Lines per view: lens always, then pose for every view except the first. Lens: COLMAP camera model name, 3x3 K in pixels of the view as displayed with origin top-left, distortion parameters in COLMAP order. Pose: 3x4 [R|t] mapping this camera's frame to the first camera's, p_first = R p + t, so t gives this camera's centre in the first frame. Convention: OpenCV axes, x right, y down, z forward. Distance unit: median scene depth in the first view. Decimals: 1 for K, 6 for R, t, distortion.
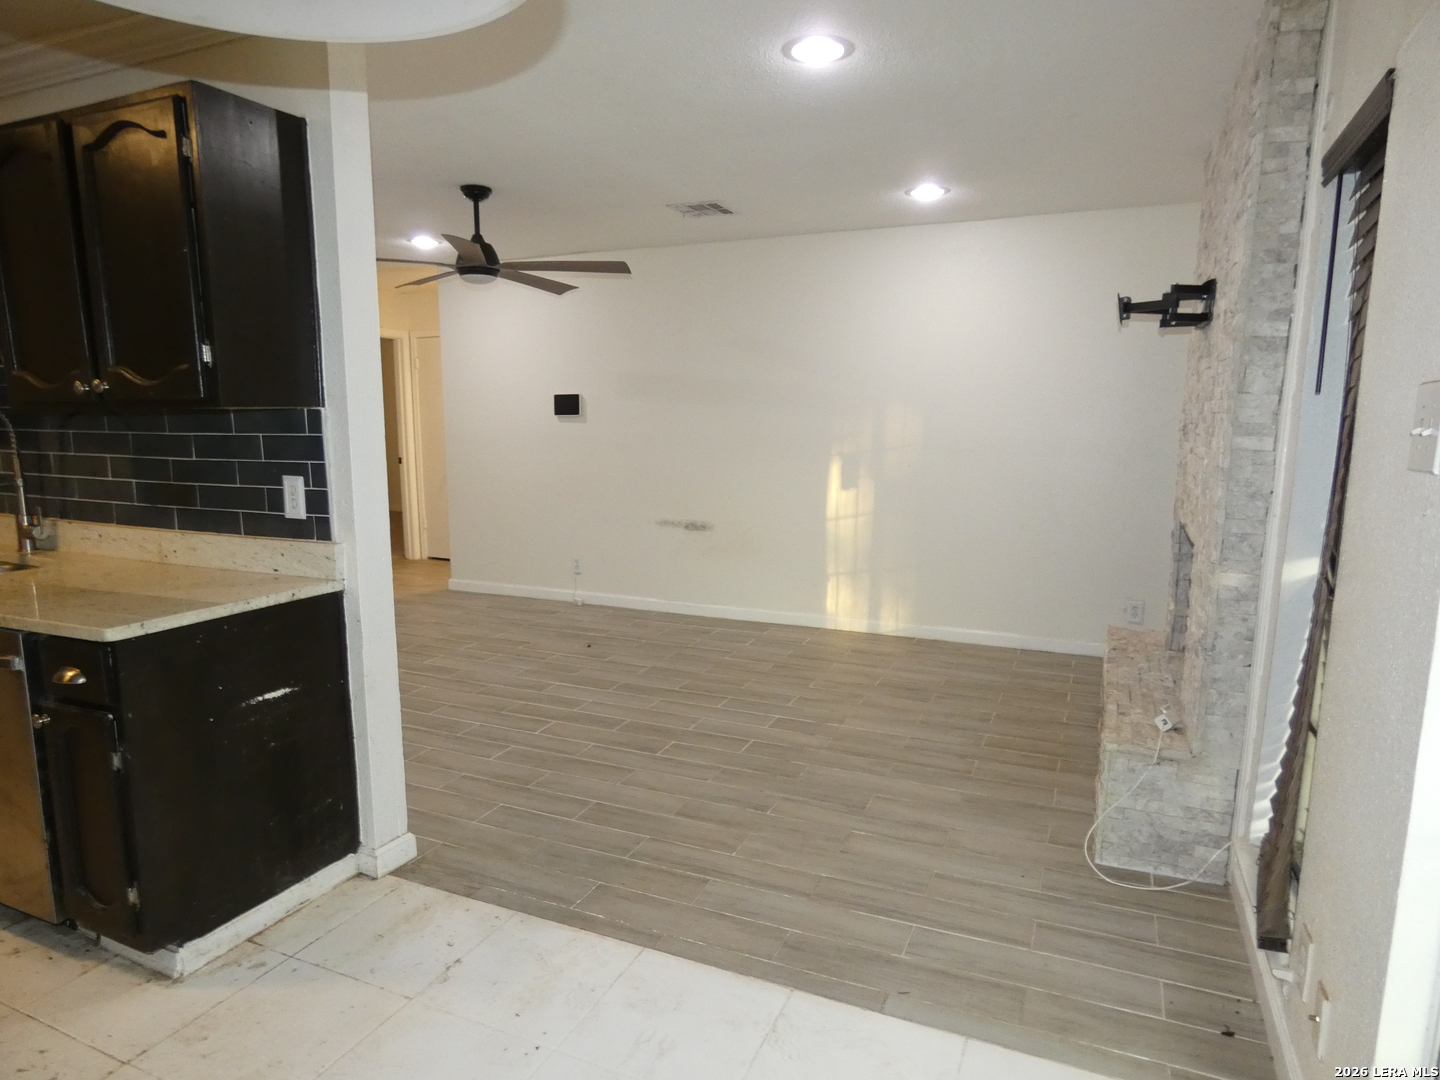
lens RADIAL K [[864.5, 0, 720.0], [0, 864.5, 540.0], [0, 0, 1]] dist [0.002717, -0.000822]
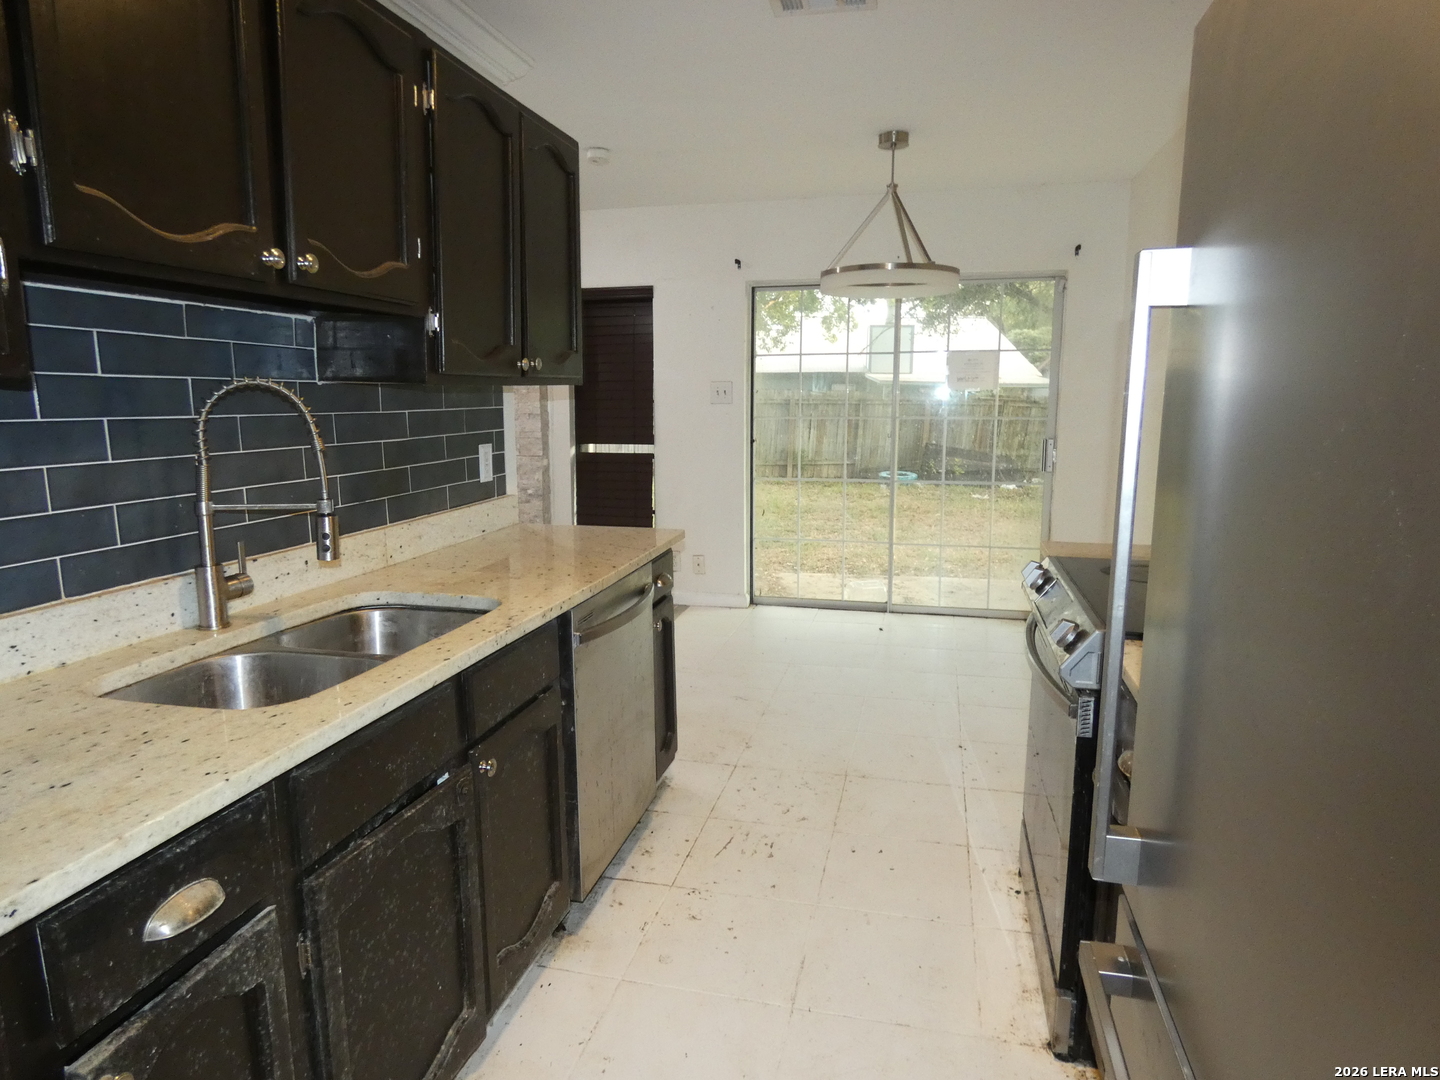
lens RADIAL K [[864.5, 0, 720.0], [0, 864.5, 540.0], [0, 0, 1]] dist [0.002717, -0.000822]
pose [[-0.184199, -0.165706, 0.968820, -1.706090], [0.143203, 0.970644, 0.193245, -0.129603], [-0.972401, 0.174334, -0.155062, 0.908605]]
